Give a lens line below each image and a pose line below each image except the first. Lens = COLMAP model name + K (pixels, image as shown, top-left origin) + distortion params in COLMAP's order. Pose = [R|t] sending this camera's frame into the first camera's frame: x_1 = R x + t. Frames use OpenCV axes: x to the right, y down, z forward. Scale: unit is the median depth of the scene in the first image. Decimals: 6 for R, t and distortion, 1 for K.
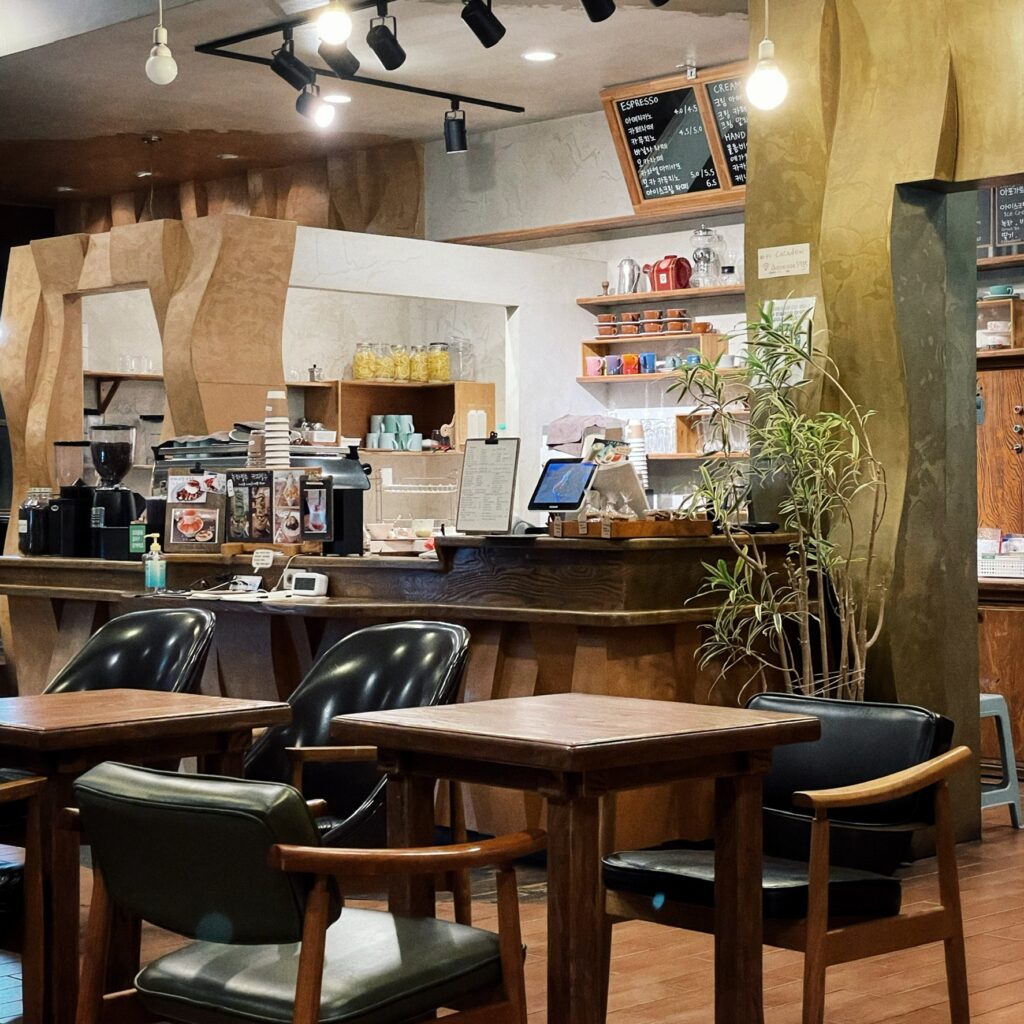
lens RADIAL K [[2118.9, 0, 512.1], [0, 2118.9, 512.2], [0, 0, 1]] dist [-0.033509, 0.000000]
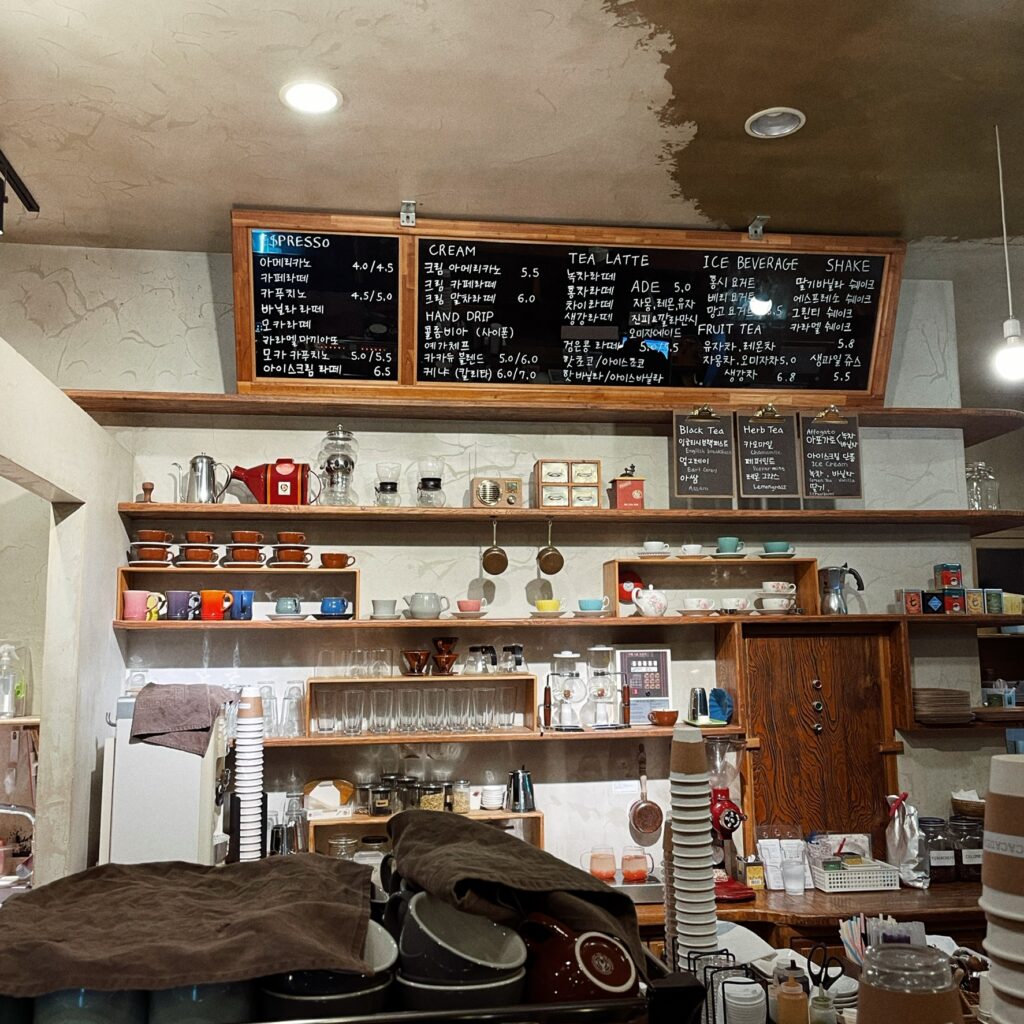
lens RADIAL K [[1054.4, 0, 512.8], [0, 1054.4, 510.7], [0, 0, 1]] dist [0.055378, 0.000000]
pose [[0.579377, 0.114130, 0.807030, -0.176184], [0.013143, 0.988711, -0.149258, -0.049157], [-0.814954, 0.097083, 0.571336, 0.746377]]
